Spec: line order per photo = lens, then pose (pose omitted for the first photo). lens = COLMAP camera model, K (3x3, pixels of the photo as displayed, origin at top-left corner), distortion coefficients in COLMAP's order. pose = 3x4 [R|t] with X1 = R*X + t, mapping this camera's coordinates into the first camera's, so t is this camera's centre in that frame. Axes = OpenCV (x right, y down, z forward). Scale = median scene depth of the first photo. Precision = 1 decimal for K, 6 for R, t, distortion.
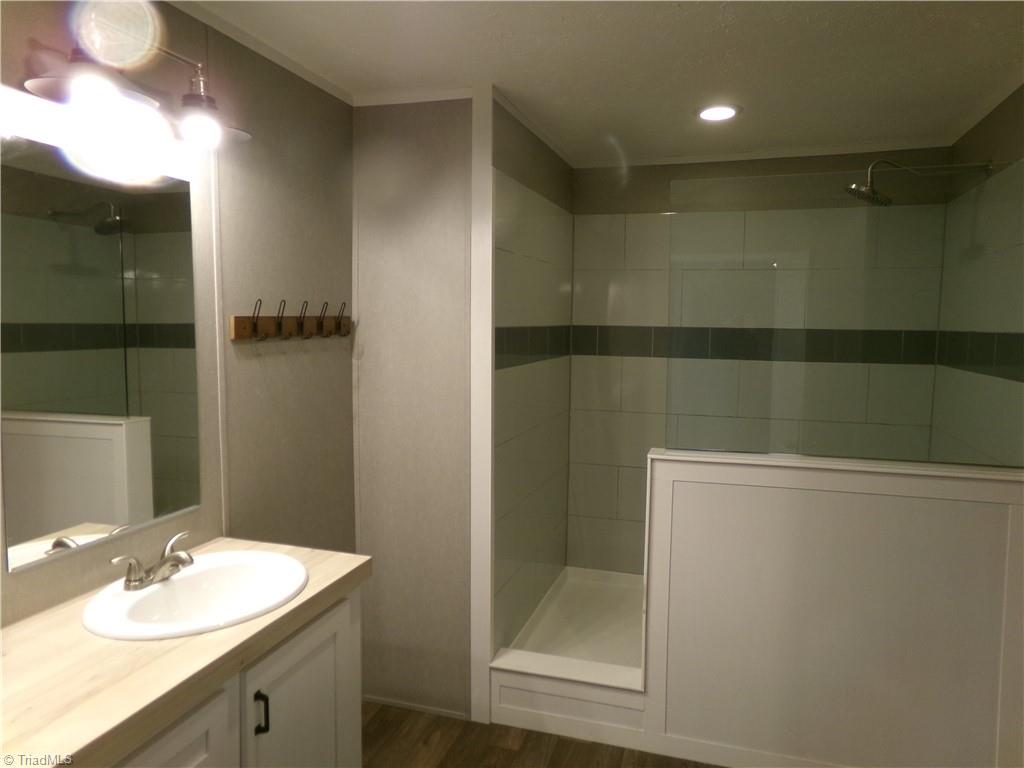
lens RADIAL K [[701.4, 0, 512.0], [0, 701.4, 384.0], [0, 0, 1]] dist [0.004694, 0.004975]
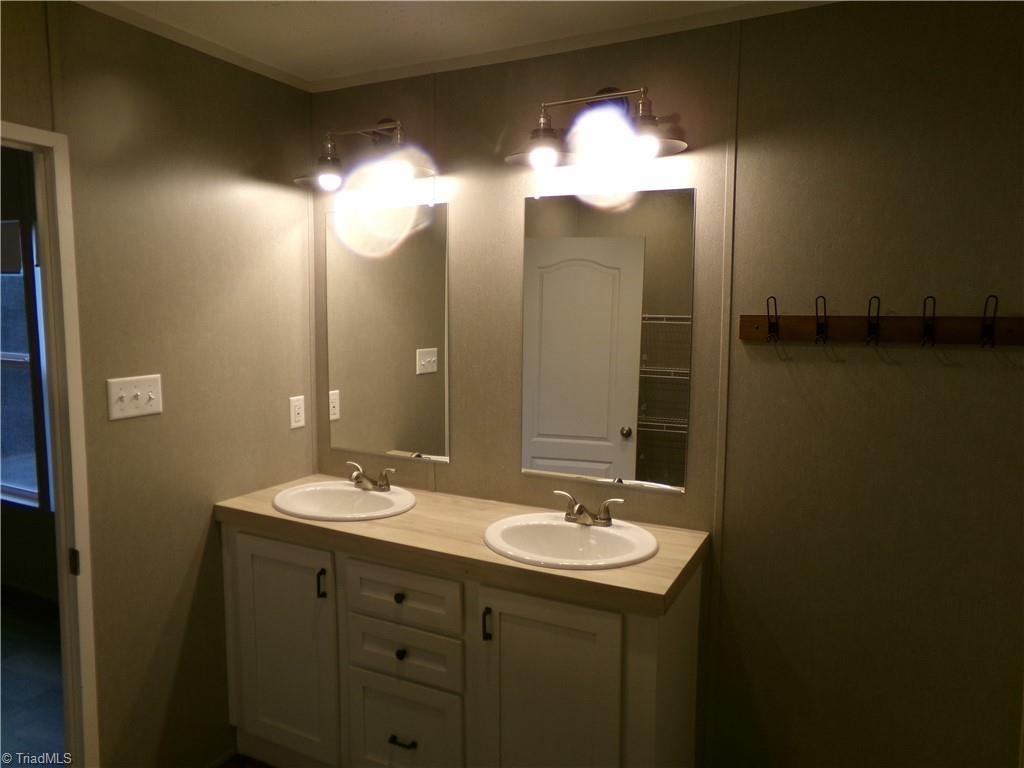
lens RADIAL K [[701.4, 0, 512.0], [0, 701.4, 384.0], [0, 0, 1]] dist [0.004694, 0.004975]
pose [[-0.160707, 0.098438, -0.982081, 0.591149], [-0.102338, 0.987989, 0.115777, -0.080858], [0.981682, 0.119111, -0.148703, 0.832221]]
